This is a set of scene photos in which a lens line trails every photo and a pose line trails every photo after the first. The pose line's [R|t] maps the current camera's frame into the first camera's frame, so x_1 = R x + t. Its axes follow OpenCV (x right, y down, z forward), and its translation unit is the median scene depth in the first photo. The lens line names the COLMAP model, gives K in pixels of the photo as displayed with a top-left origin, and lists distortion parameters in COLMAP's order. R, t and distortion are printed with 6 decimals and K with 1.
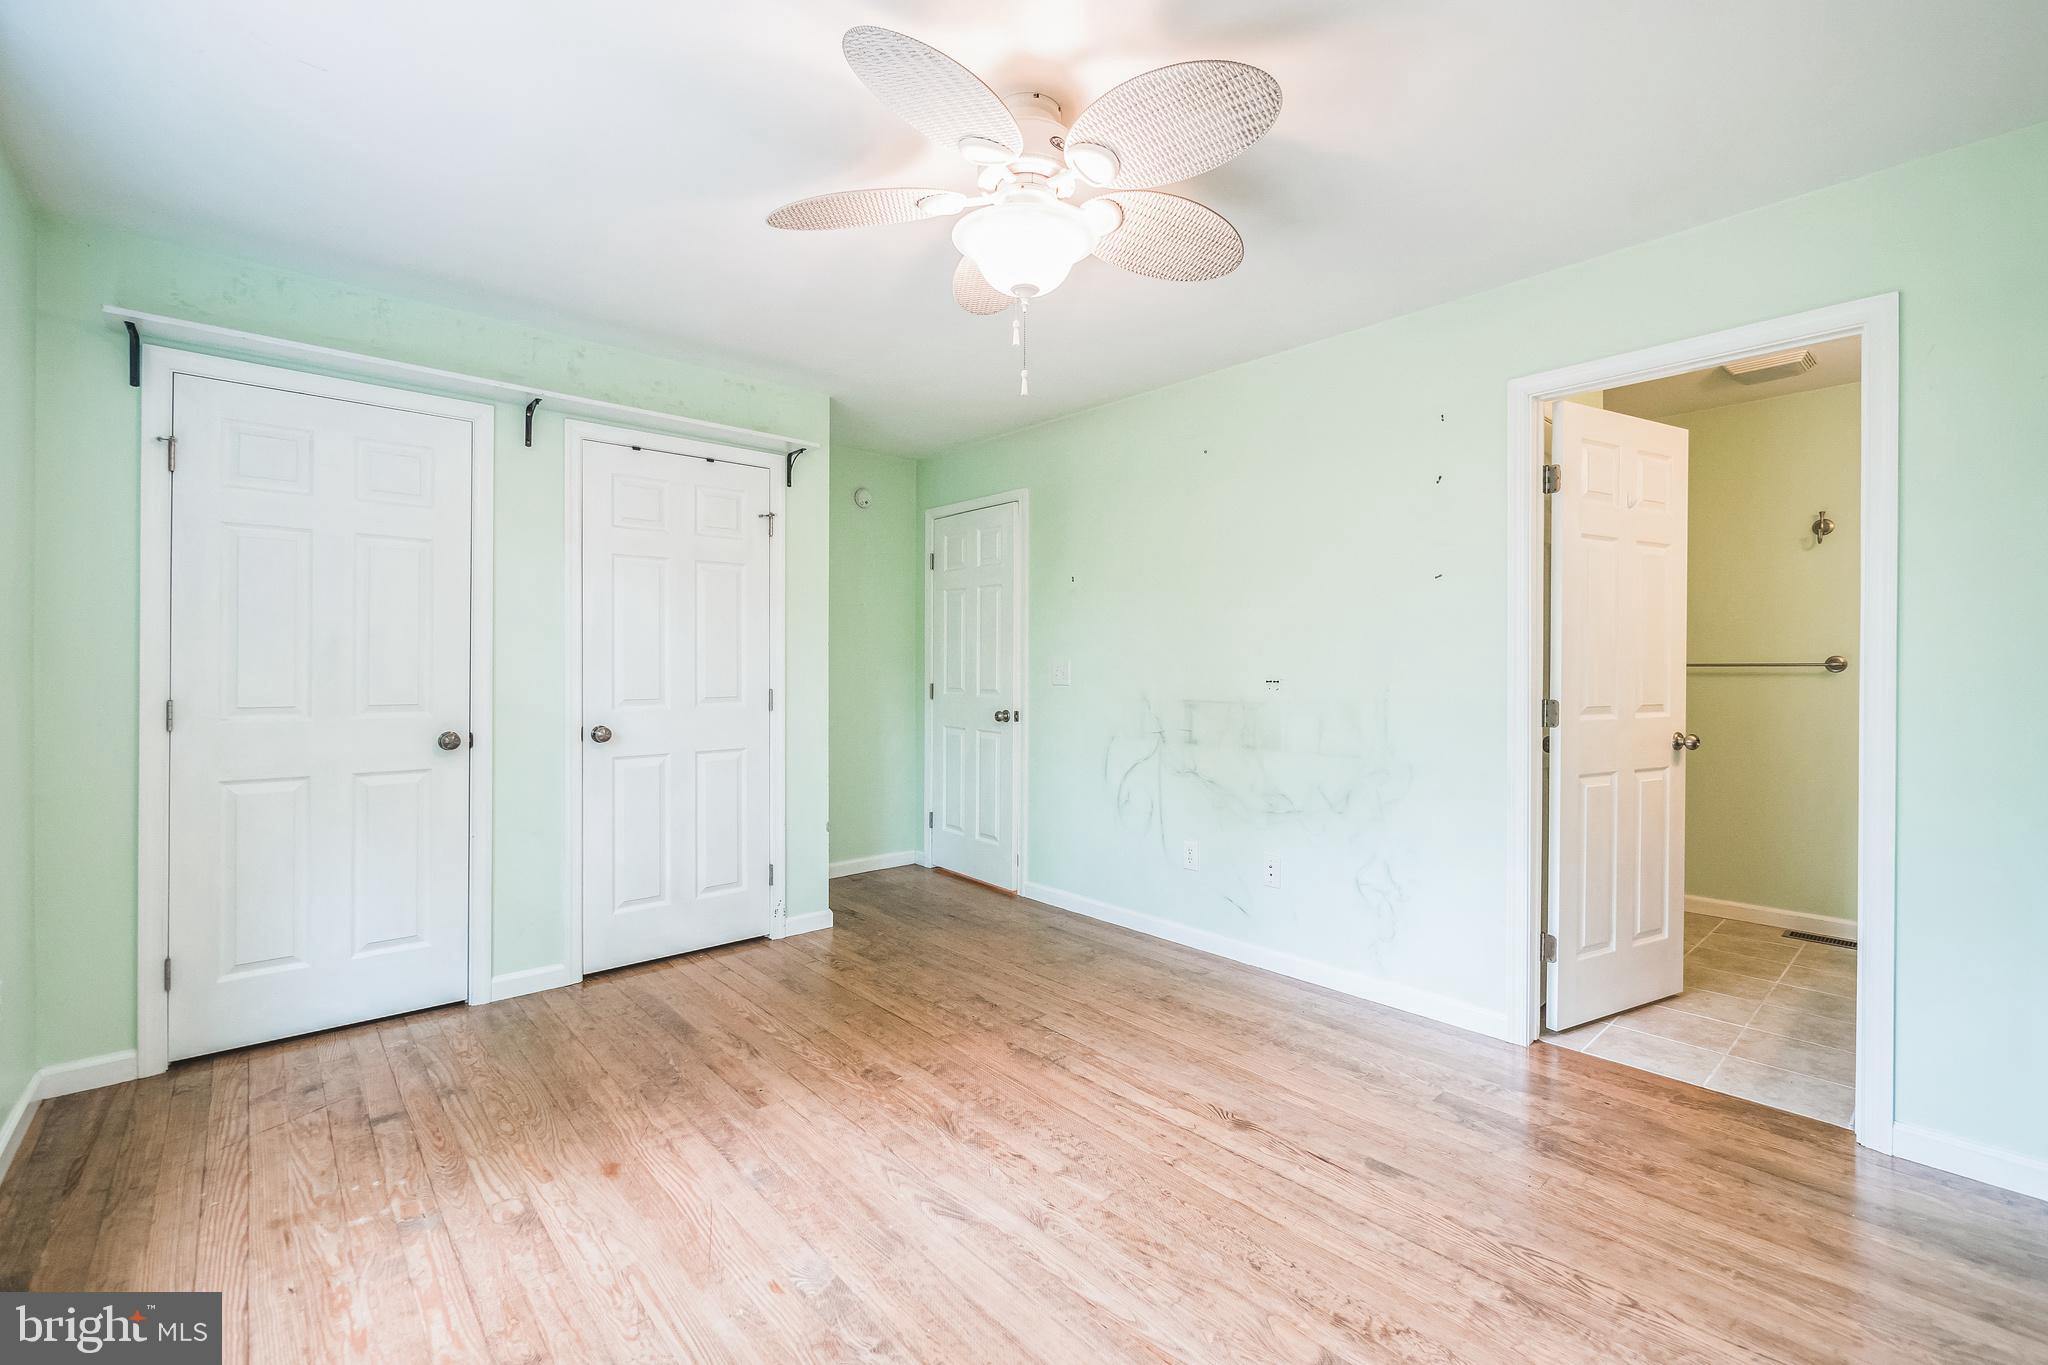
lens RADIAL K [[879.2, 0, 1024.6], [0, 879.2, 667.3], [0, 0, 1]] dist [-0.008980, 0.001547]
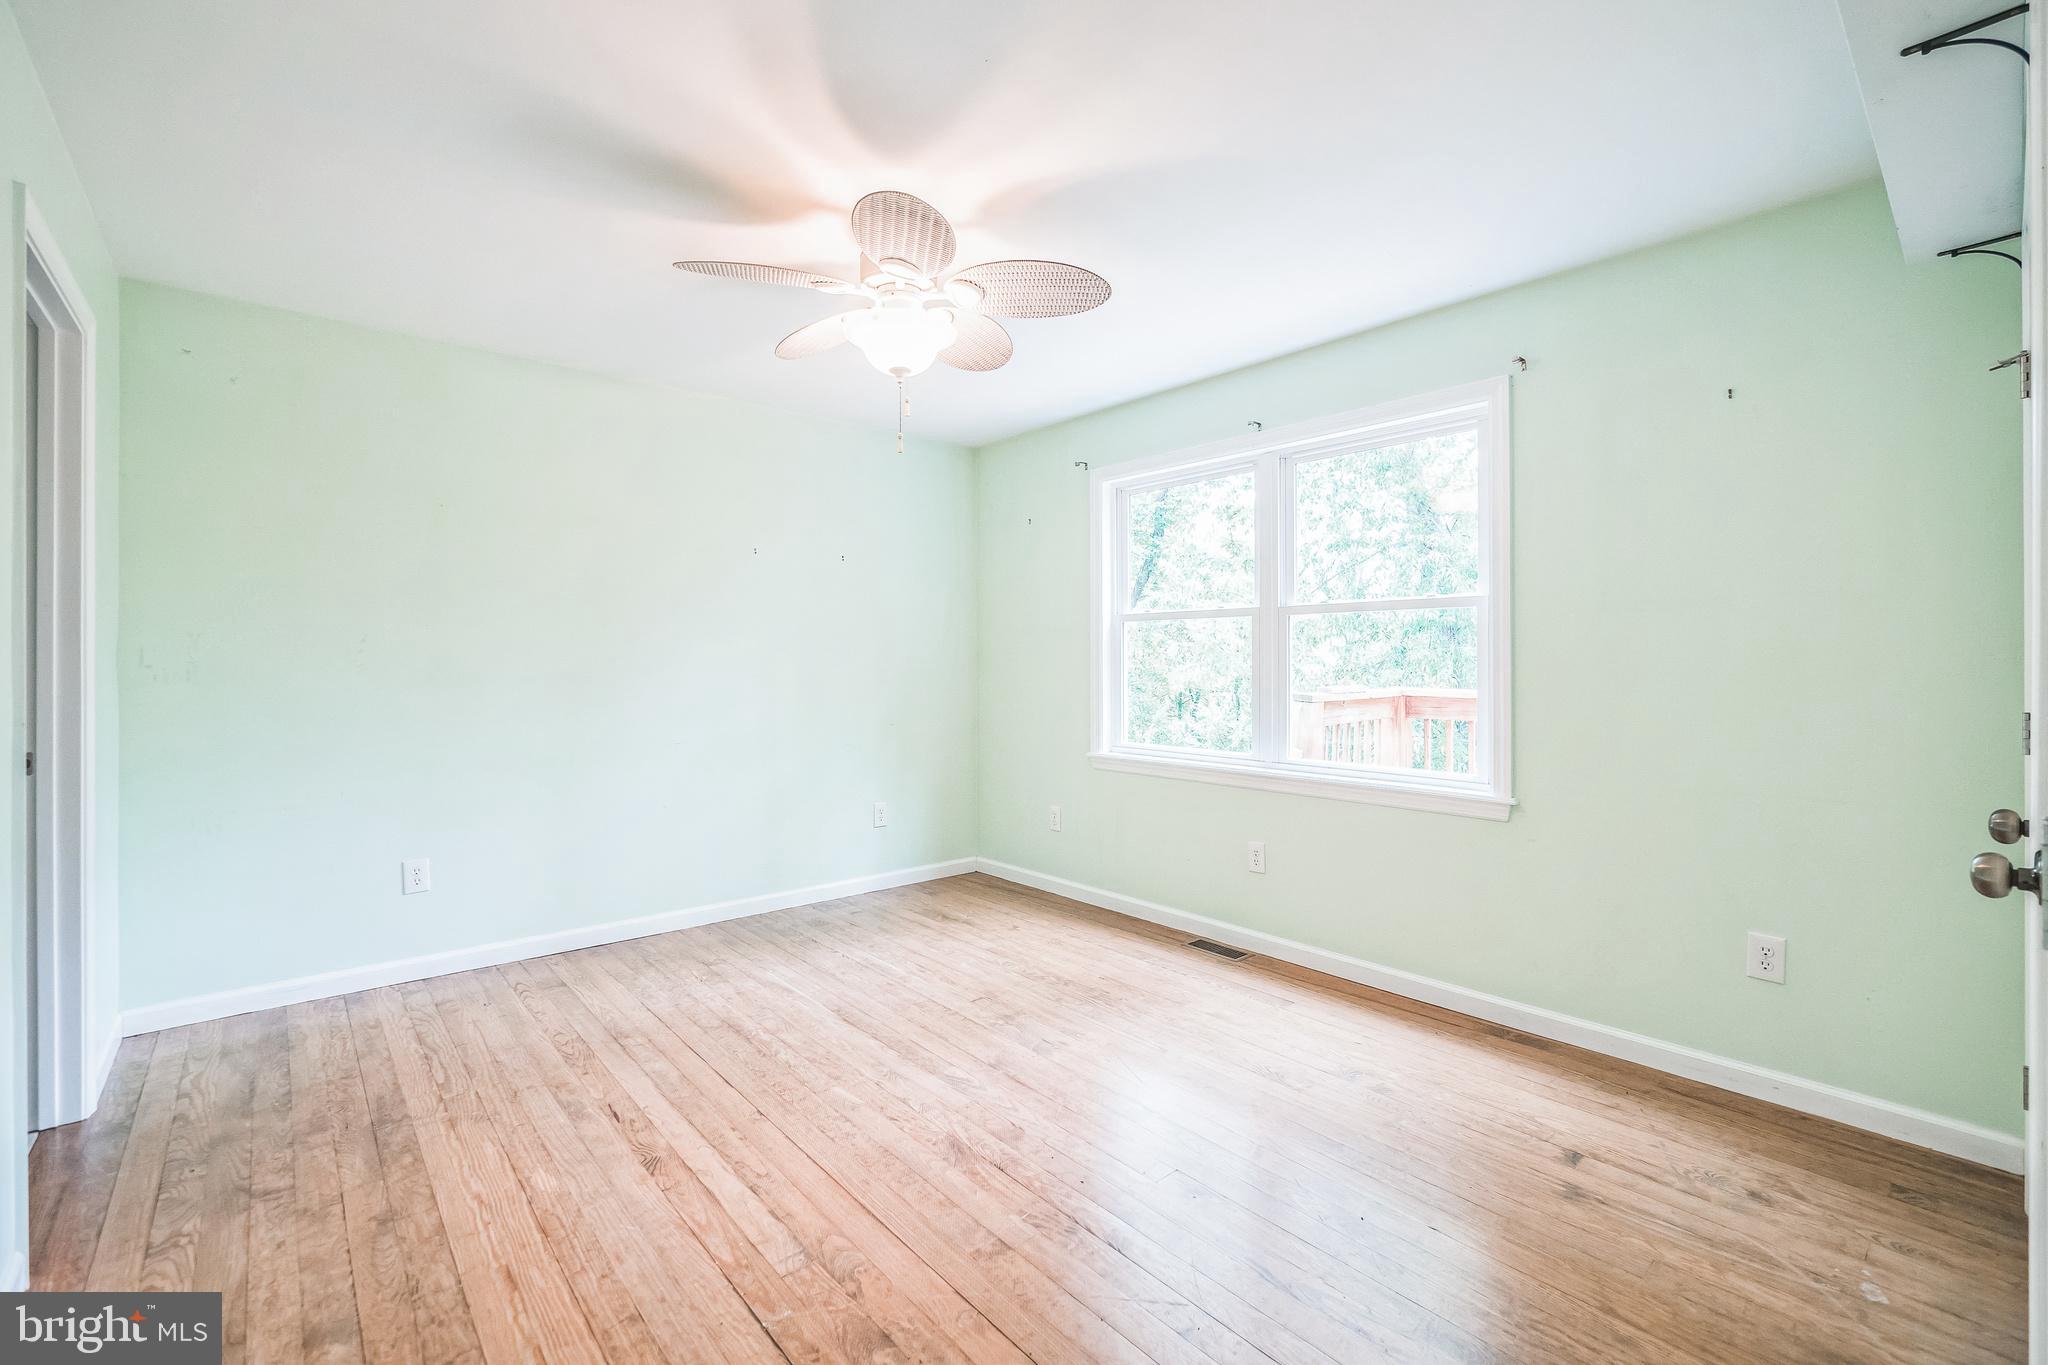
lens RADIAL K [[879.2, 0, 1022.4], [0, 879.2, 669.7], [0, 0, 1]] dist [-0.008980, 0.001547]
pose [[-0.999940, -0.001514, 0.010845, -0.155032], [-0.001335, 0.999863, 0.016470, -0.010217], [-0.010868, 0.016454, -0.999806, 1.816767]]
